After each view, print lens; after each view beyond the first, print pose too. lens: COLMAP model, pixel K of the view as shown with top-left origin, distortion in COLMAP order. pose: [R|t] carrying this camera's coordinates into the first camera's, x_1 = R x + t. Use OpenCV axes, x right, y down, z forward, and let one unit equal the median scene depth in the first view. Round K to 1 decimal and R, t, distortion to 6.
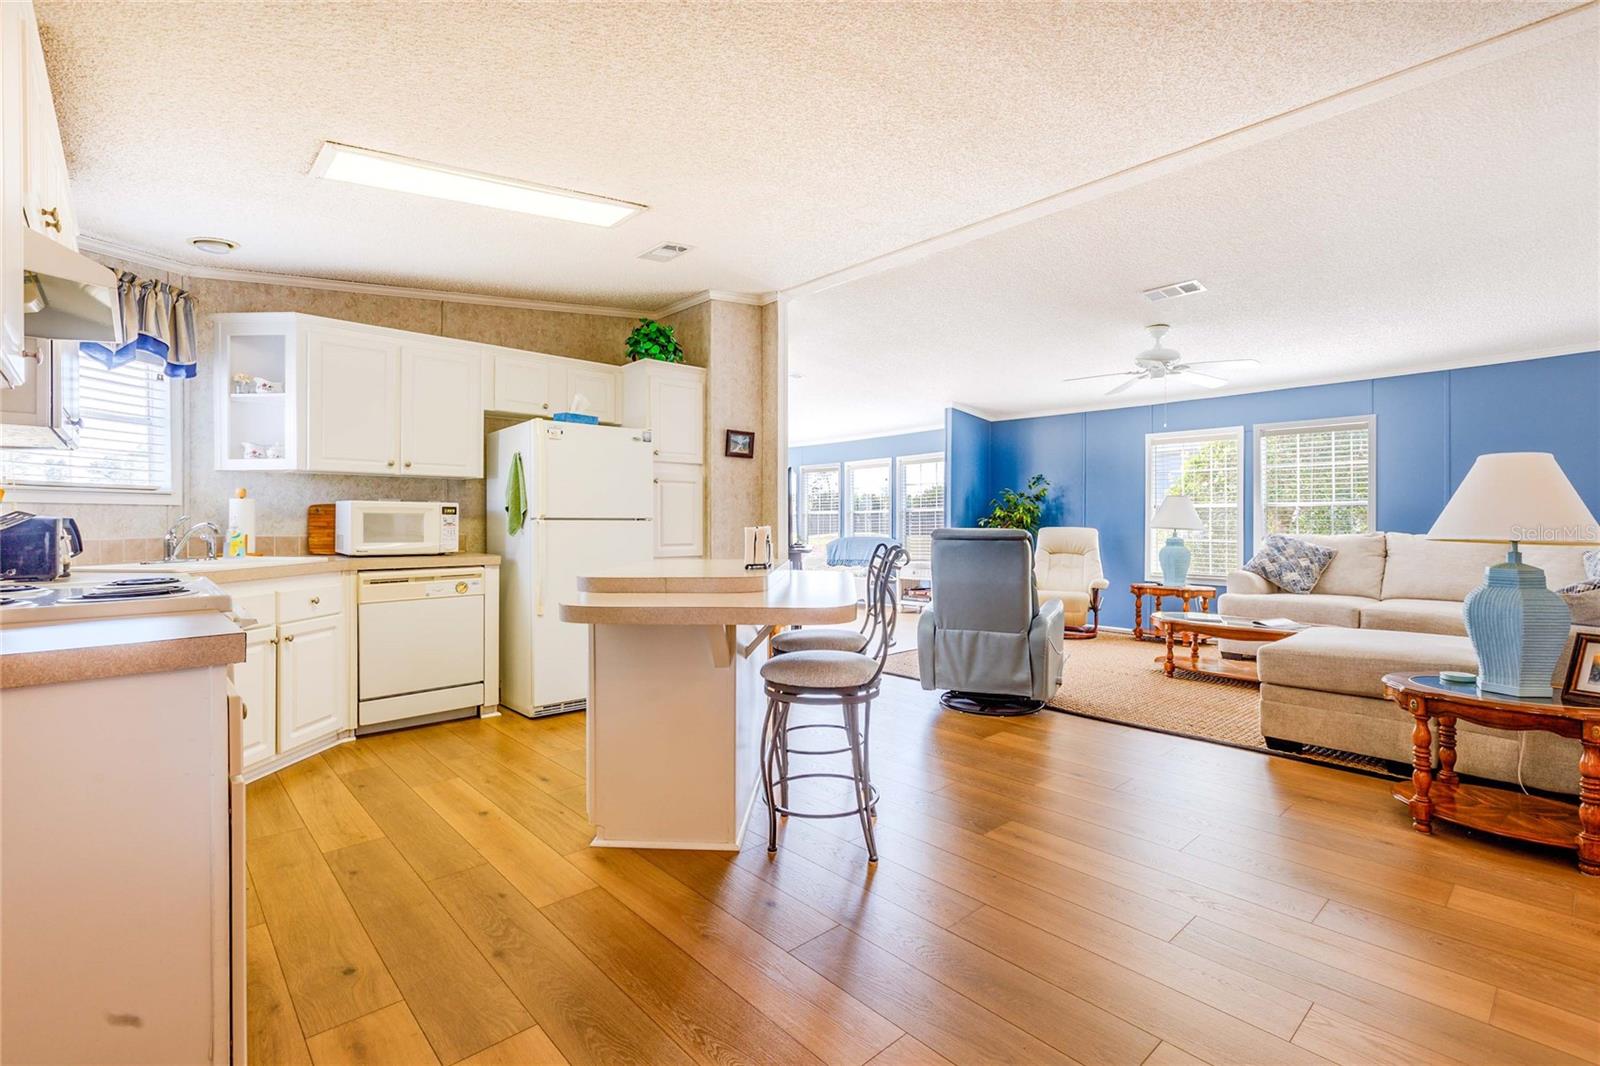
lens RADIAL K [[719.7, 0, 793.3], [0, 719.7, 516.3], [0, 0, 1]] dist [0.001274, -0.000638]
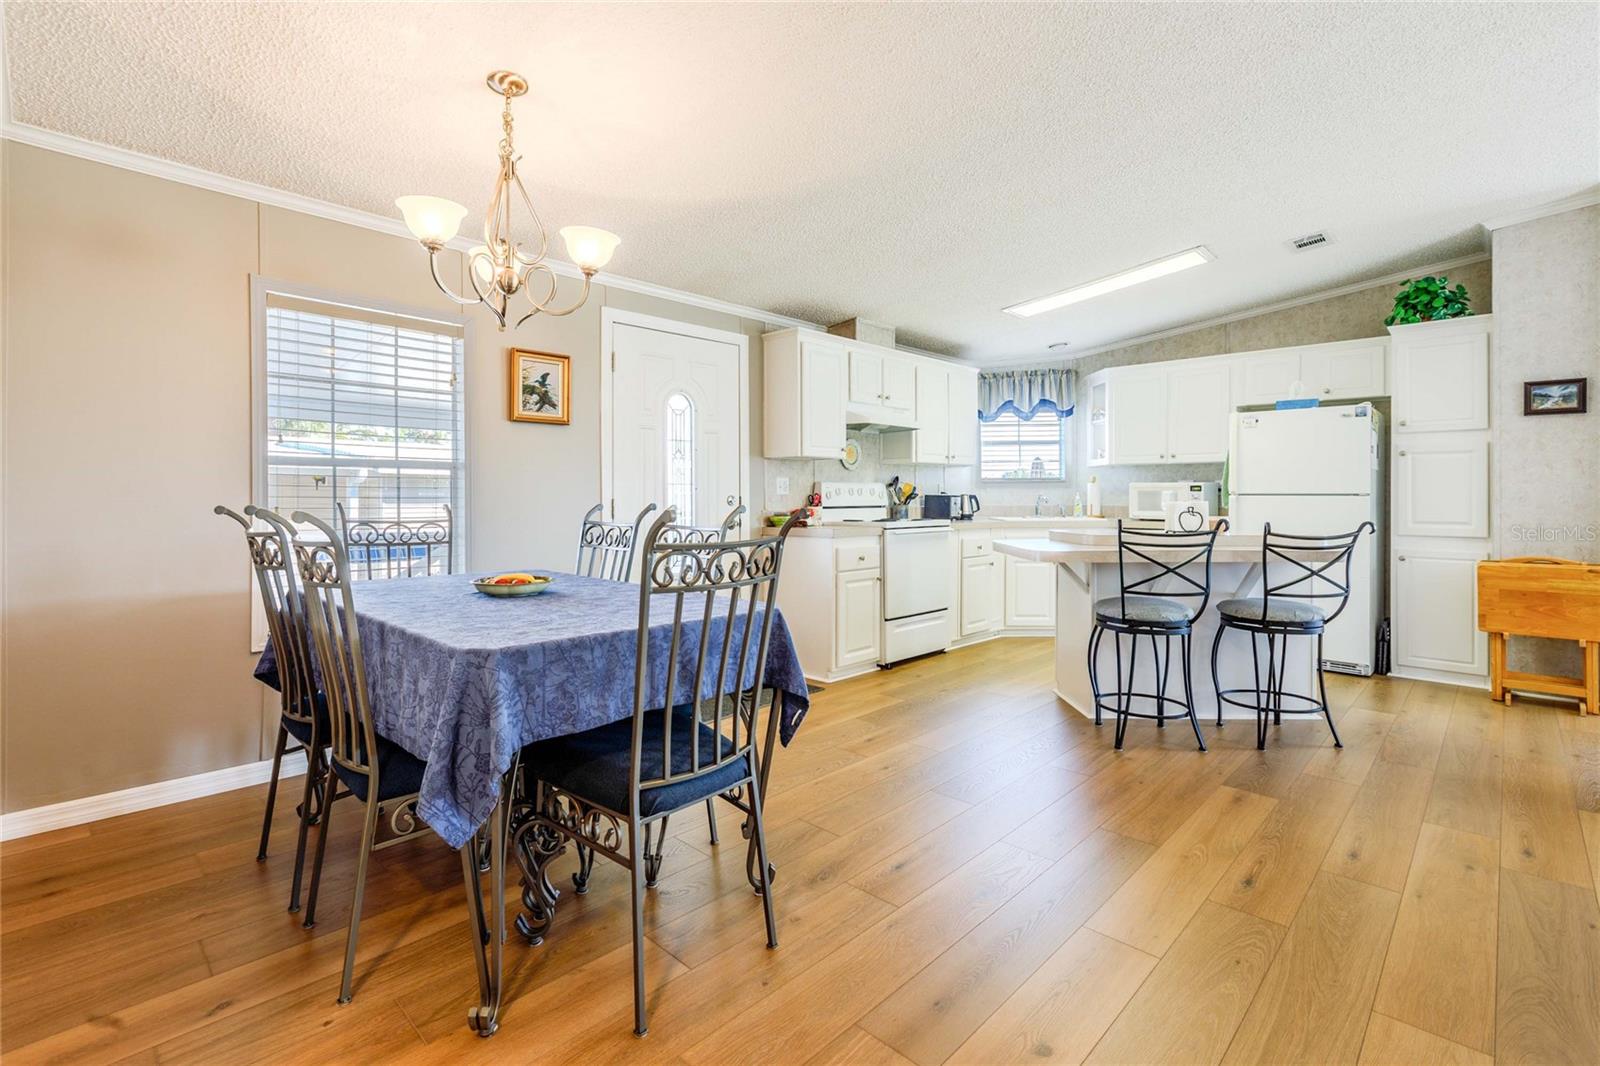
lens RADIAL K [[733.4, 0, 804.6], [0, 733.4, 495.1], [0, 0, 1]] dist [0.002302, 0.000599]
pose [[0.081616, 0.000290, -0.996664, 0.885461], [0.007951, 0.999968, 0.000942, -0.002652], [0.996632, -0.008002, 0.081611, 0.178550]]
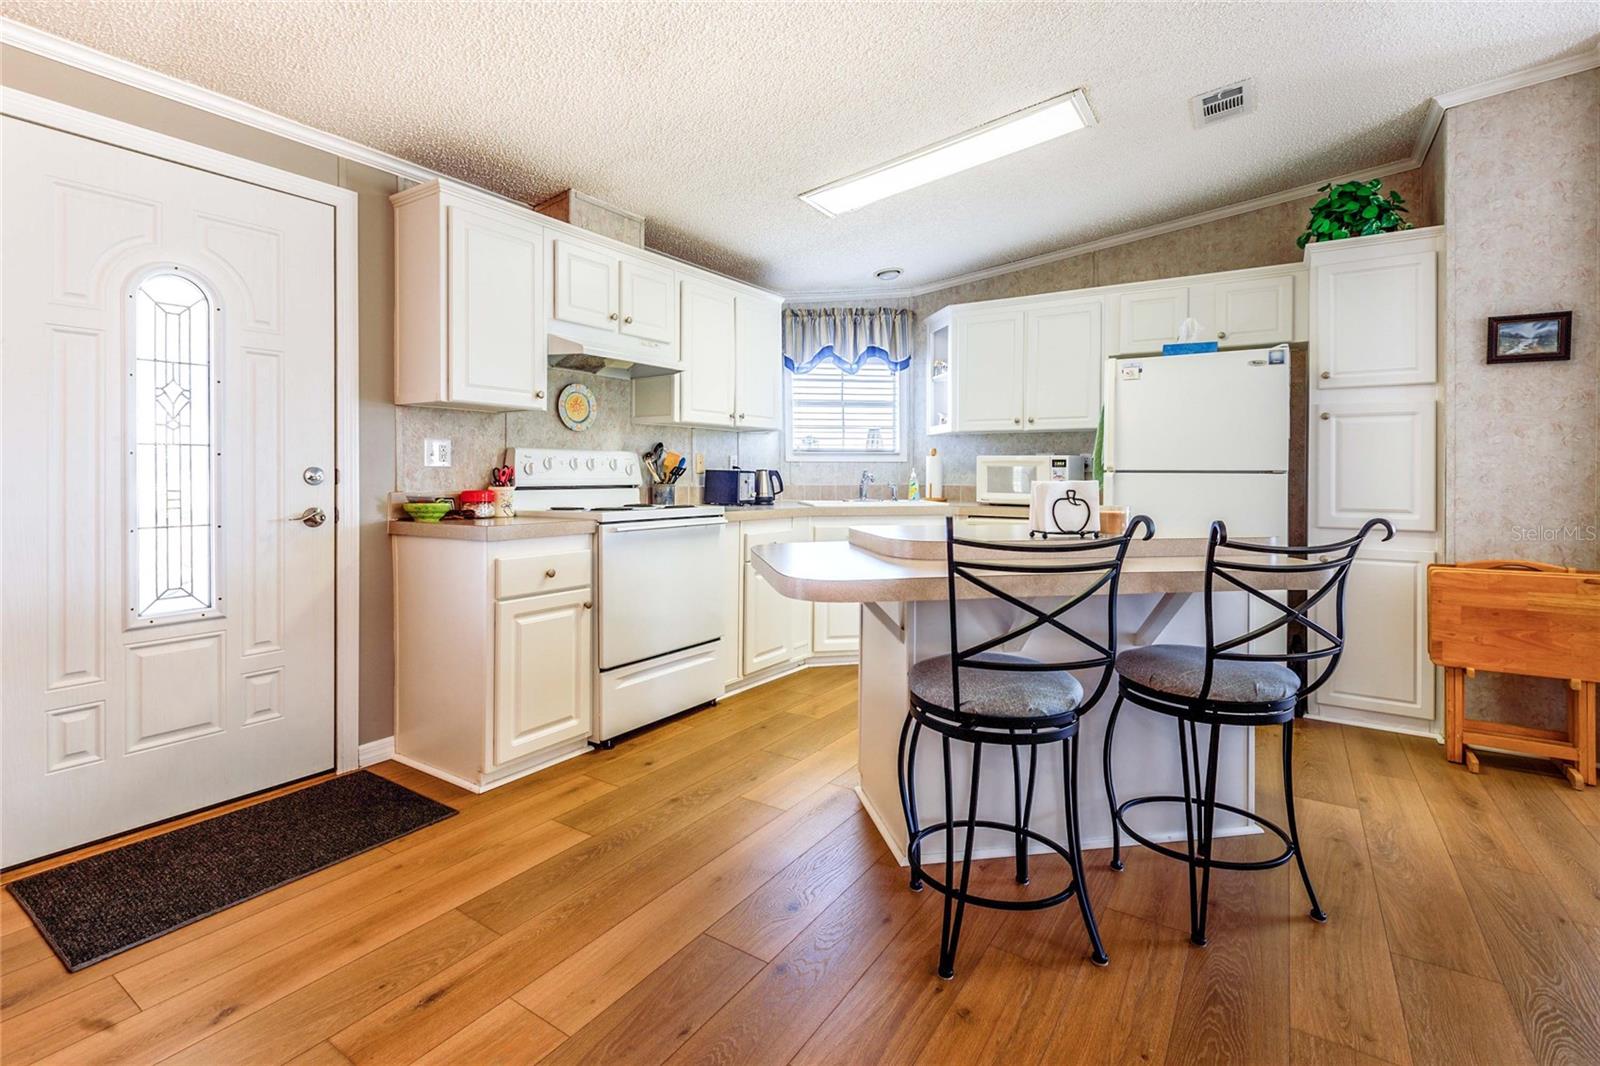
lens RADIAL K [[729.4, 0, 801.8], [0, 729.4, 472.1], [0, 0, 1]] dist [-0.000575, 0.000020]
pose [[0.255466, -0.000099, -0.966818, 0.449482], [0.001791, 0.999998, 0.000371, 0.003485], [0.966816, -0.001826, 0.255466, 0.423076]]
